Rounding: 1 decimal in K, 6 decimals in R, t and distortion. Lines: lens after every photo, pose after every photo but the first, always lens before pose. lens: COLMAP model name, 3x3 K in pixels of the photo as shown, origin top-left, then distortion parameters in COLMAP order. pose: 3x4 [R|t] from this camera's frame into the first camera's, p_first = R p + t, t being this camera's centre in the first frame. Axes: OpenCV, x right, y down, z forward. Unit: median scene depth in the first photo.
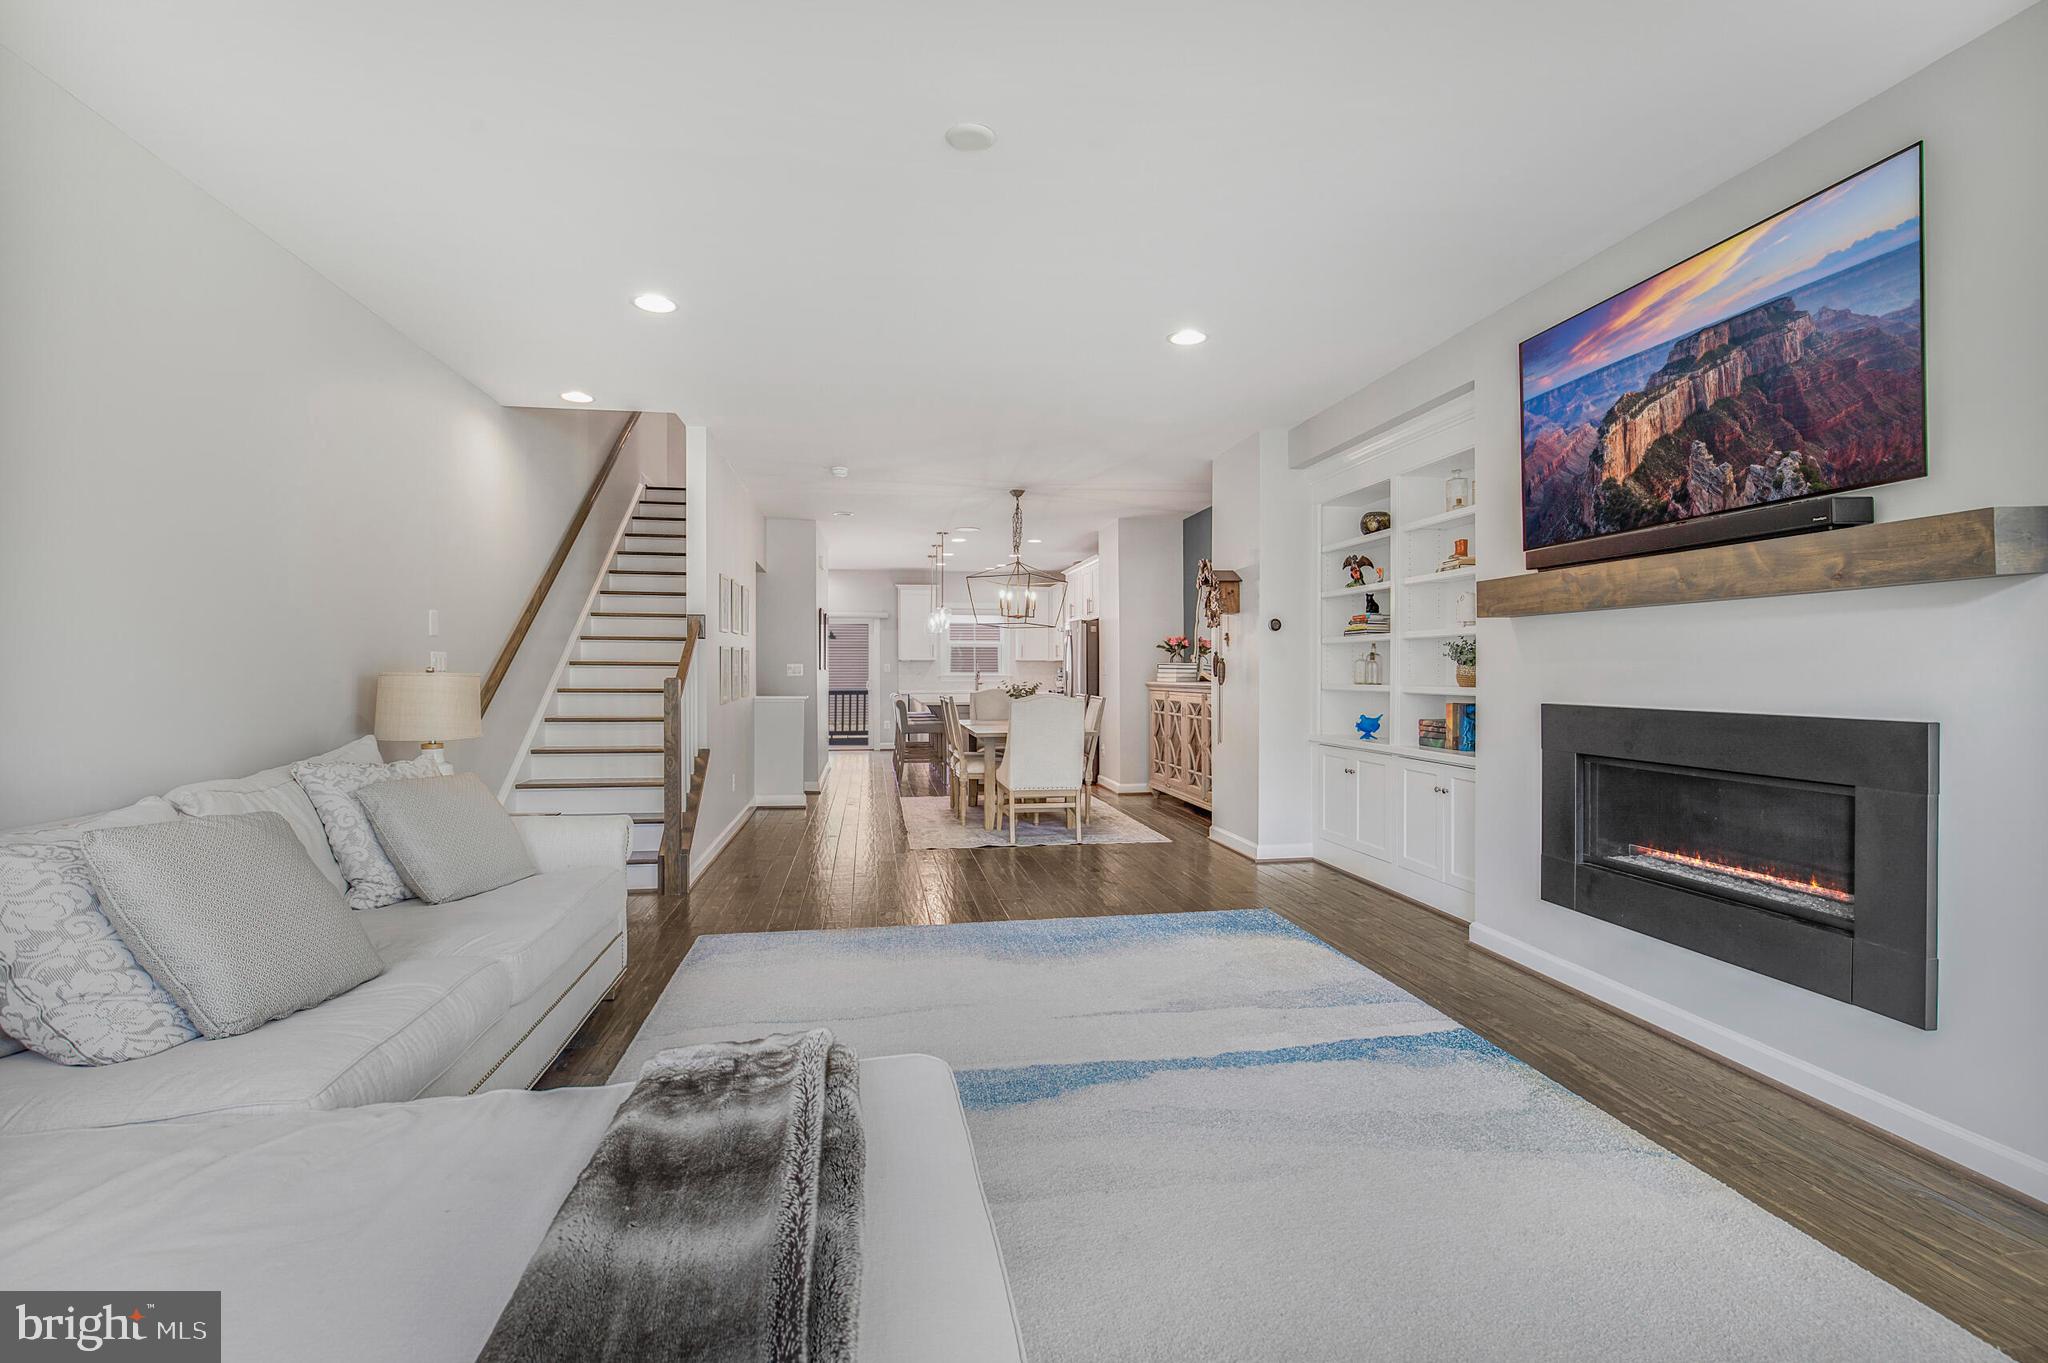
lens RADIAL K [[946.8, 0, 1017.9], [0, 946.8, 669.0], [0, 0, 1]] dist [-0.005453, -0.000081]
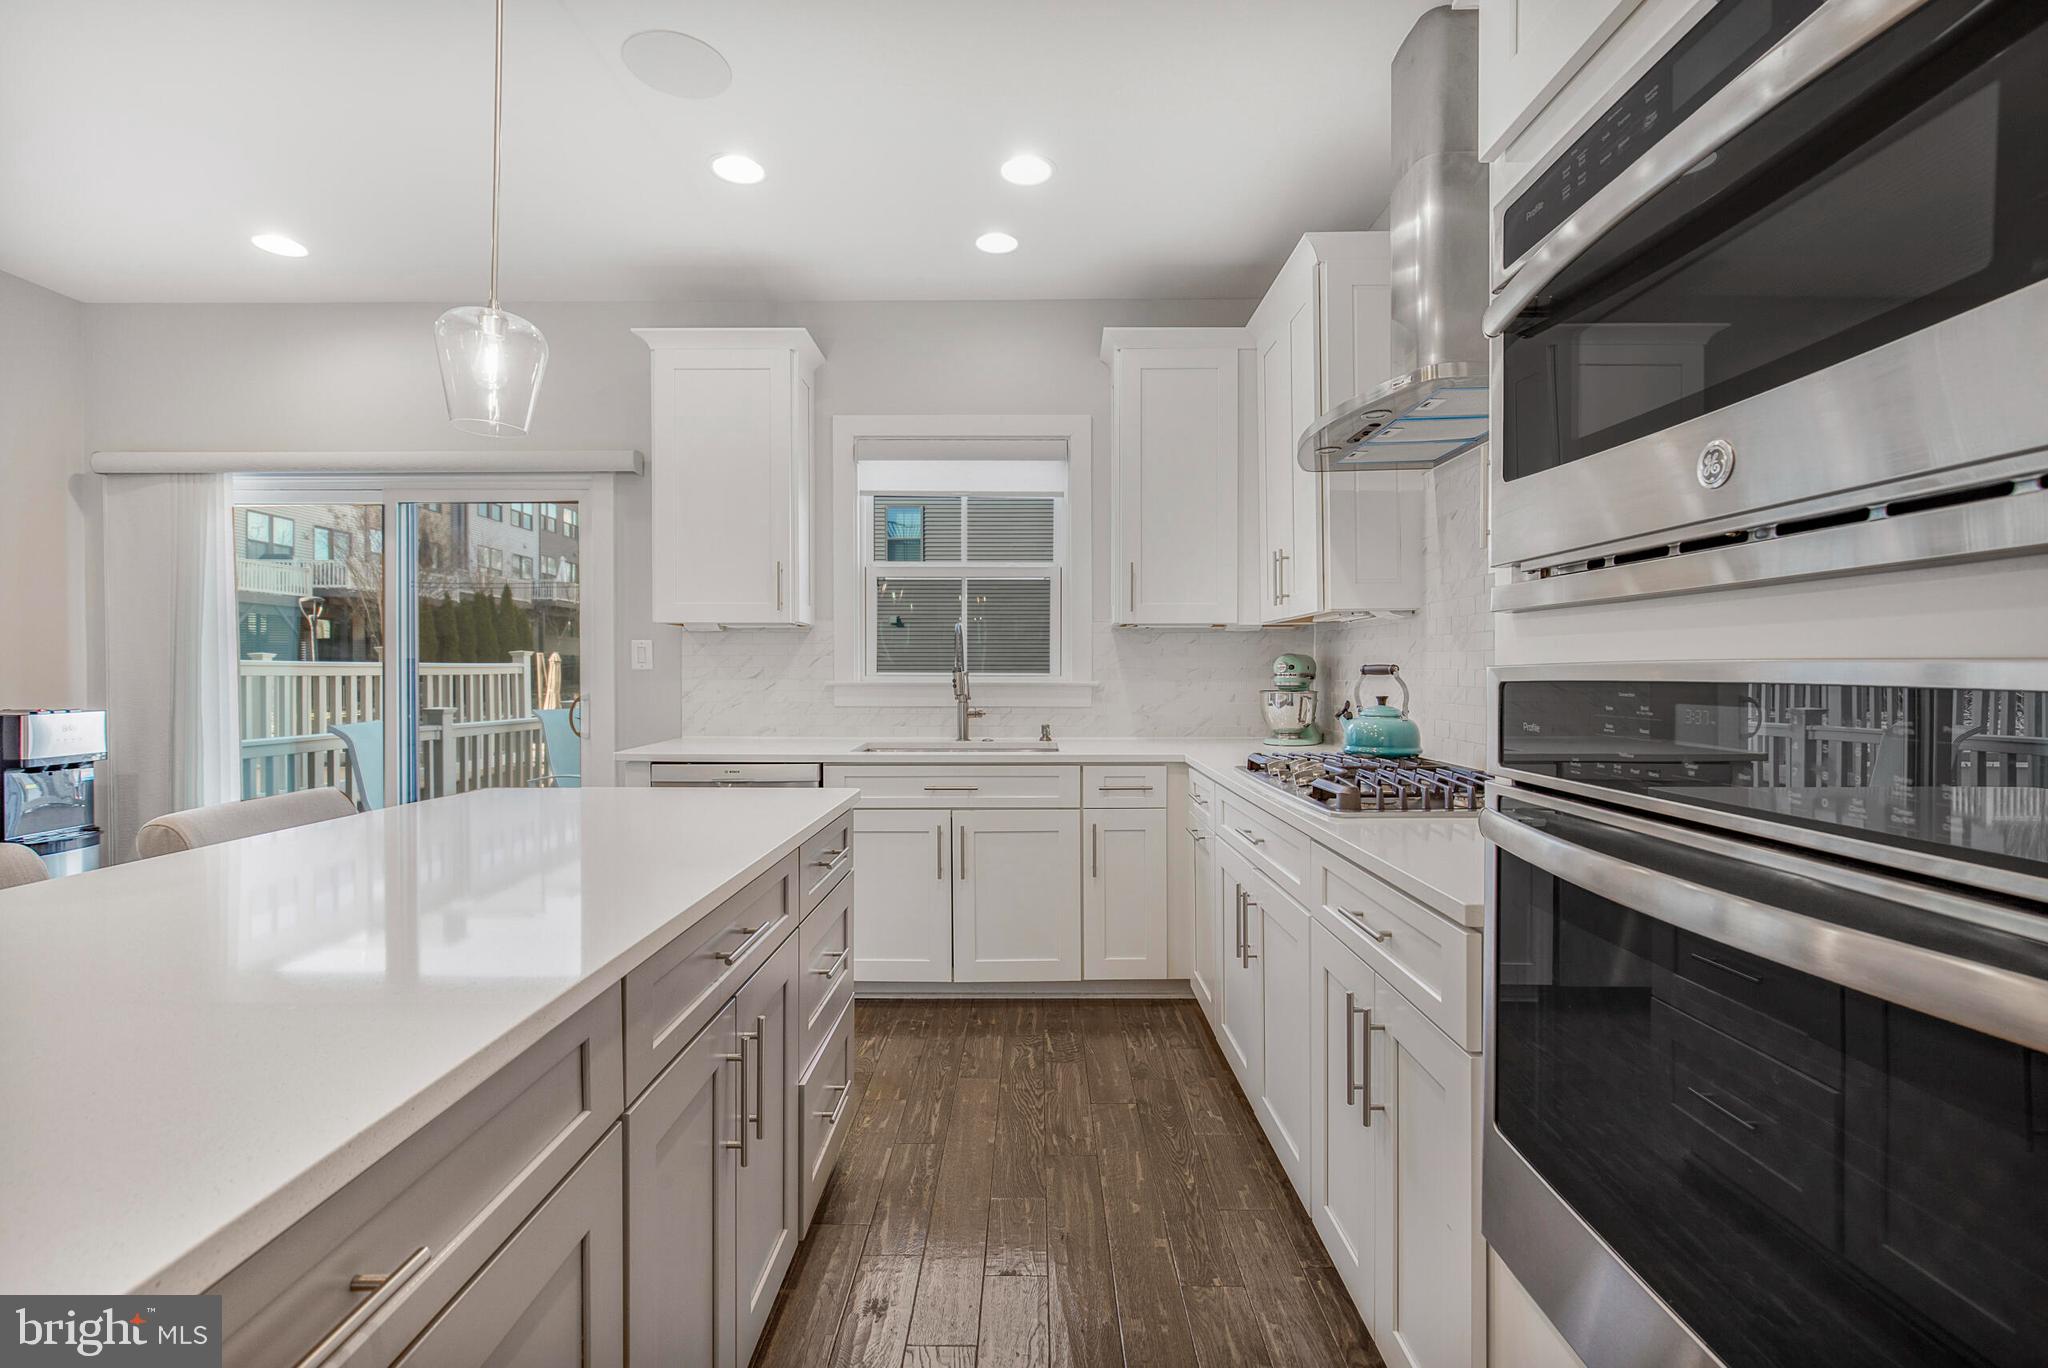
lens RADIAL K [[927.6, 0, 1029.2], [0, 927.6, 683.7], [0, 0, 1]] dist [-0.001520, -0.000025]
pose [[0.988355, 0.005698, -0.152058, 0.065240], [-0.003941, 0.999922, 0.011856, 0.016542], [0.152113, -0.011118, 0.988301, 2.996891]]
